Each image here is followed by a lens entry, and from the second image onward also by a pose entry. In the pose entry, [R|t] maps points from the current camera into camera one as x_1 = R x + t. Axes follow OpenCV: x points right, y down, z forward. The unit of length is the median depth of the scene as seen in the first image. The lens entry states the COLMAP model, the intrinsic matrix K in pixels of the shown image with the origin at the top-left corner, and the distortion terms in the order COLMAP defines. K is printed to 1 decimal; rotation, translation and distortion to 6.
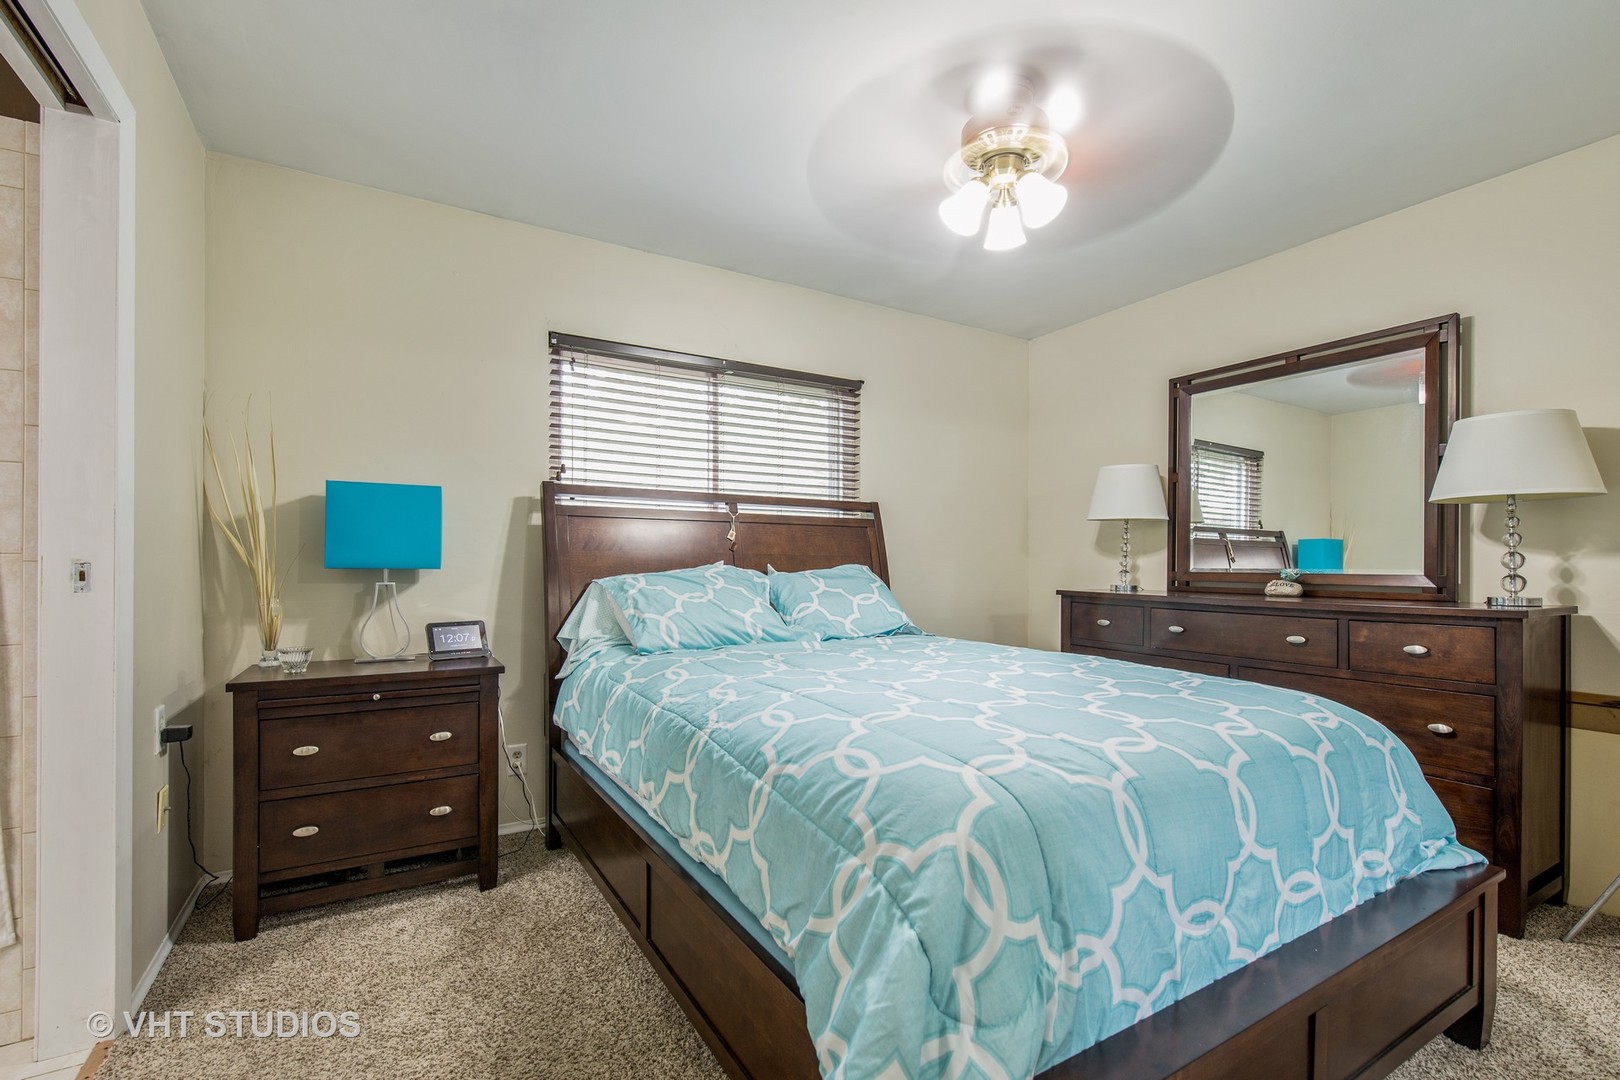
lens RADIAL K [[705.1, 0, 807.3], [0, 705.1, 555.2], [0, 0, 1]] dist [-0.000229, 0.000043]
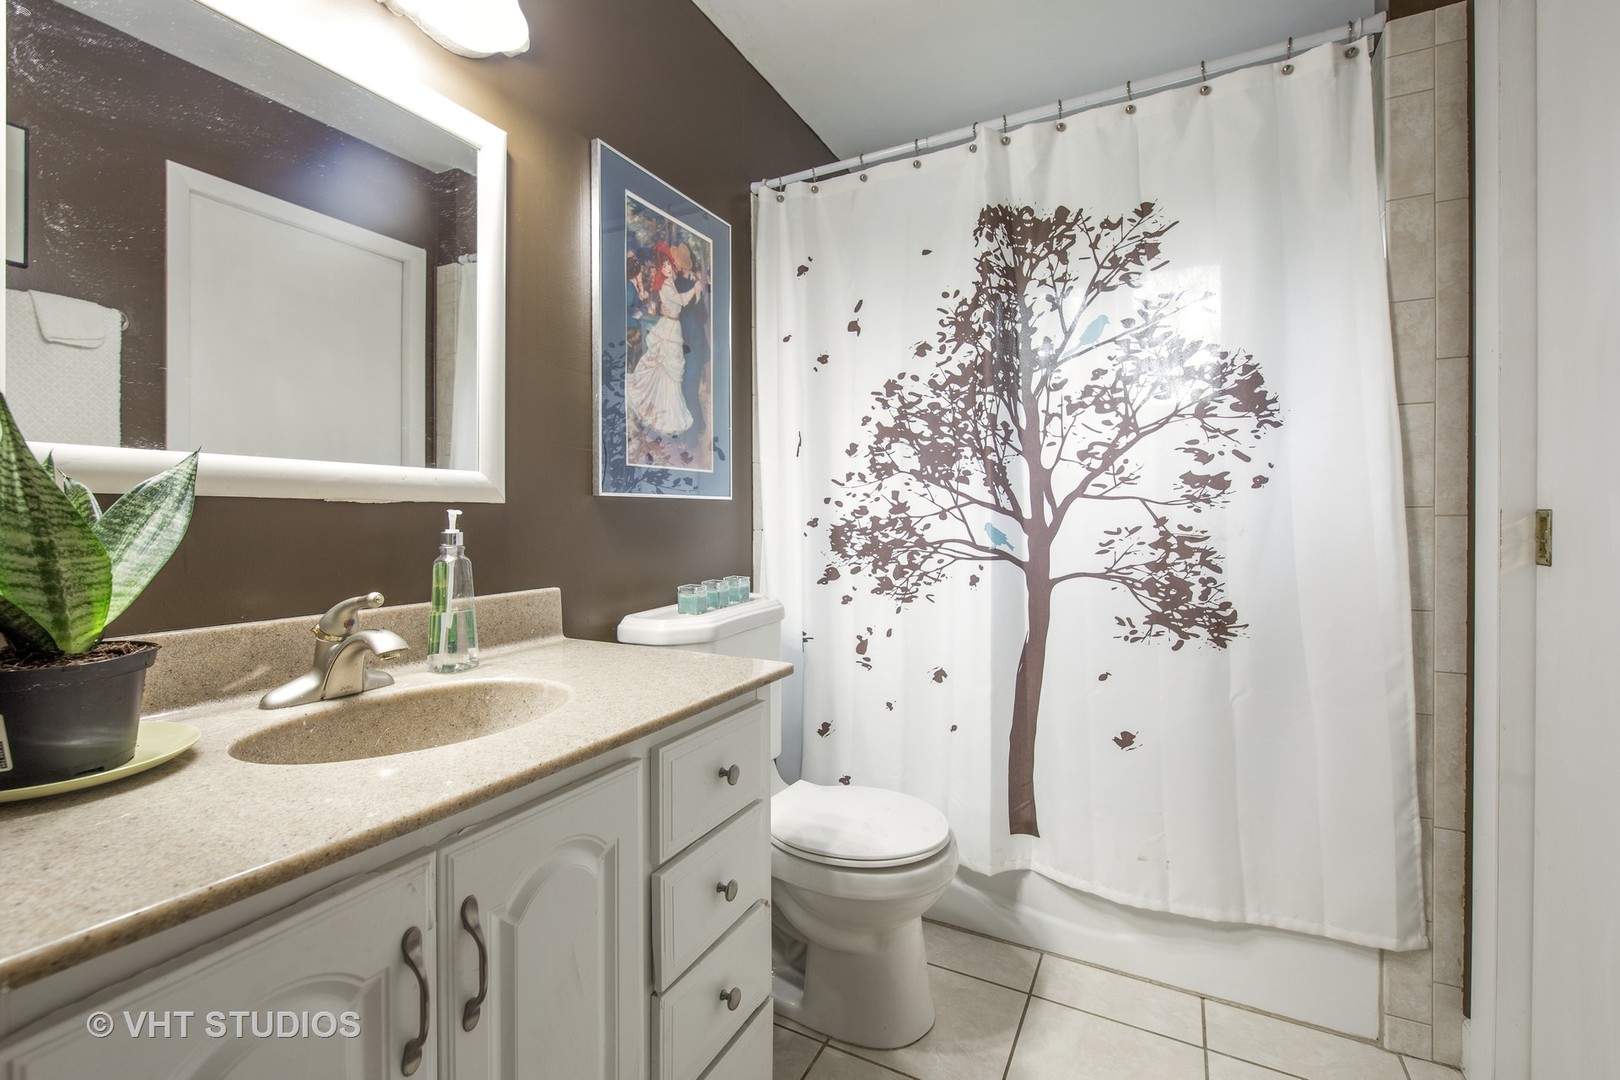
lens RADIAL K [[705.1, 0, 808.5], [0, 705.1, 526.7], [0, 0, 1]] dist [-0.000229, 0.000043]
pose [[0.525604, 0.000735, -0.850729, -0.779368], [0.004601, 0.999983, 0.003706, 0.015356], [0.850717, -0.005862, 0.525591, -0.117900]]
